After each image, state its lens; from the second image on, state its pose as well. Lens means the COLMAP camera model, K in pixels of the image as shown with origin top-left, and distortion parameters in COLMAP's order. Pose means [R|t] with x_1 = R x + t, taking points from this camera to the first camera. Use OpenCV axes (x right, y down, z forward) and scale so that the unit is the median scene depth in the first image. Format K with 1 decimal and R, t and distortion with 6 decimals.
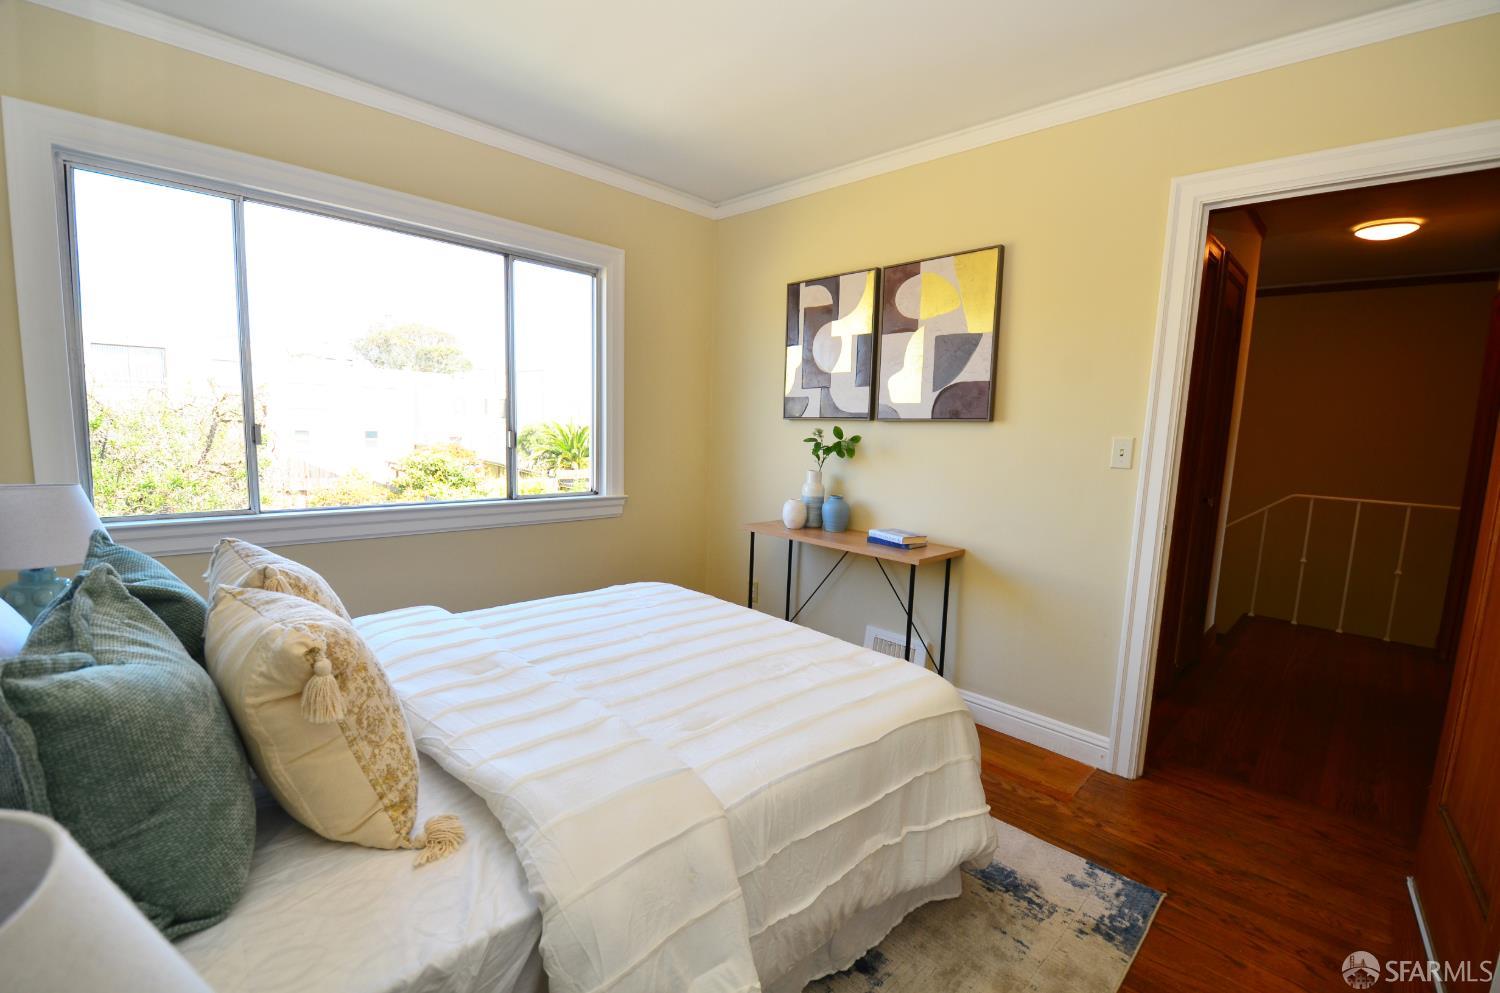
lens RADIAL K [[650.3, 0, 750.1], [0, 650.3, 506.7], [0, 0, 1]] dist [0.018418, -0.024216]
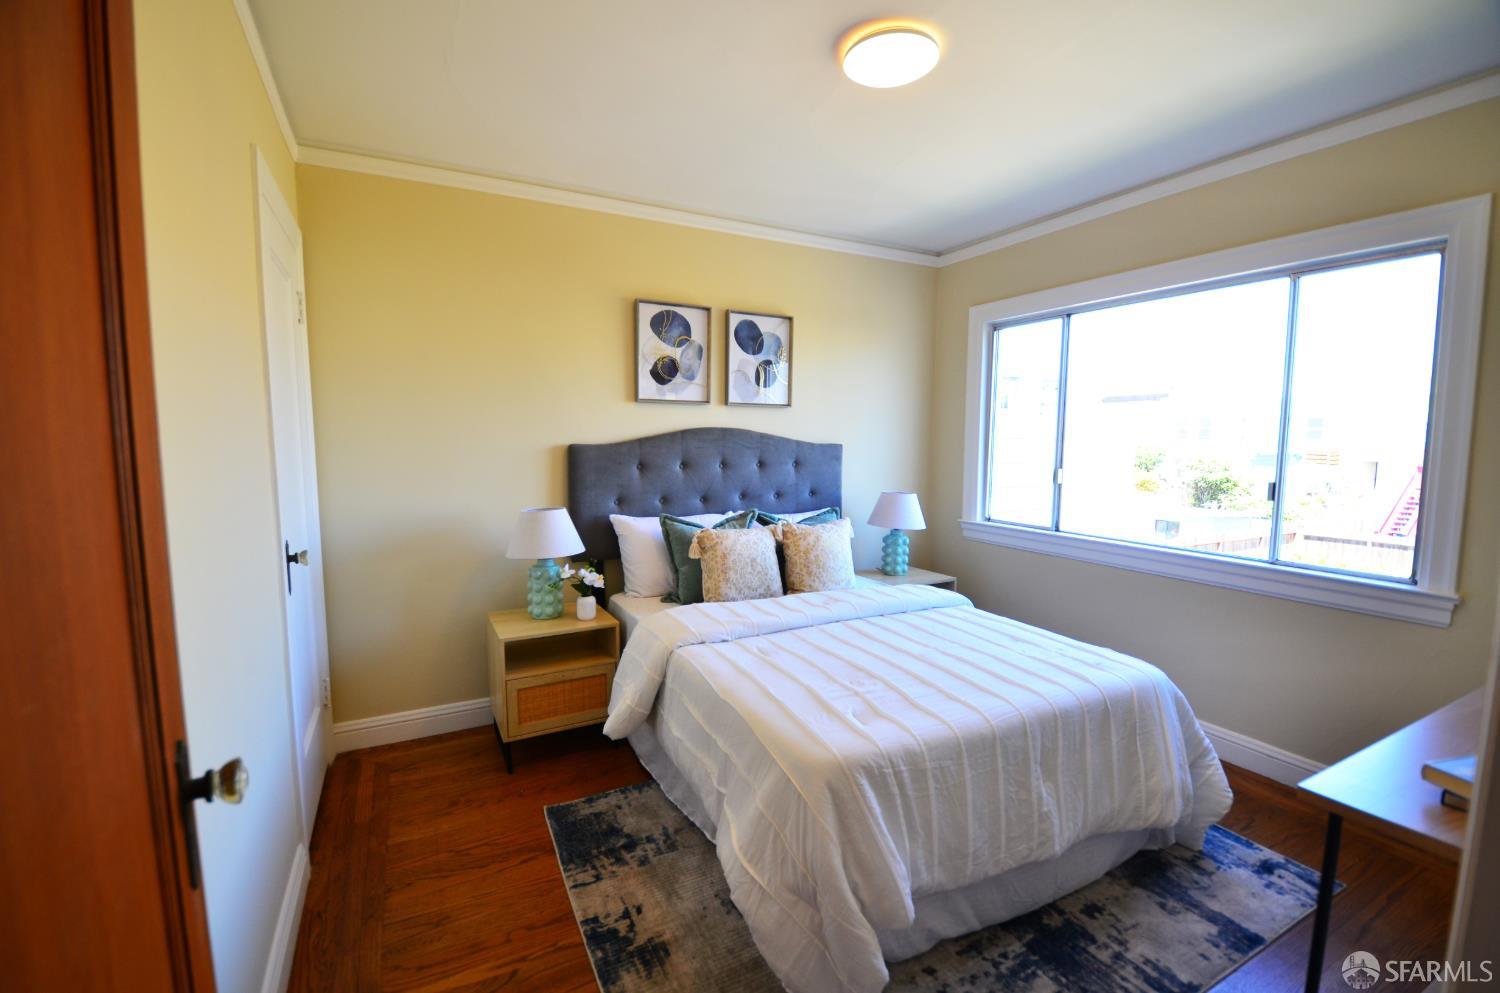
lens RADIAL K [[650.3, 0, 750.1], [0, 650.3, 506.7], [0, 0, 1]] dist [0.018418, -0.024216]
pose [[-0.309762, 0.057699, -0.949062, 0.962462], [-0.137674, 0.984916, 0.104814, -0.120045], [0.940794, 0.163129, -0.297146, 0.938427]]
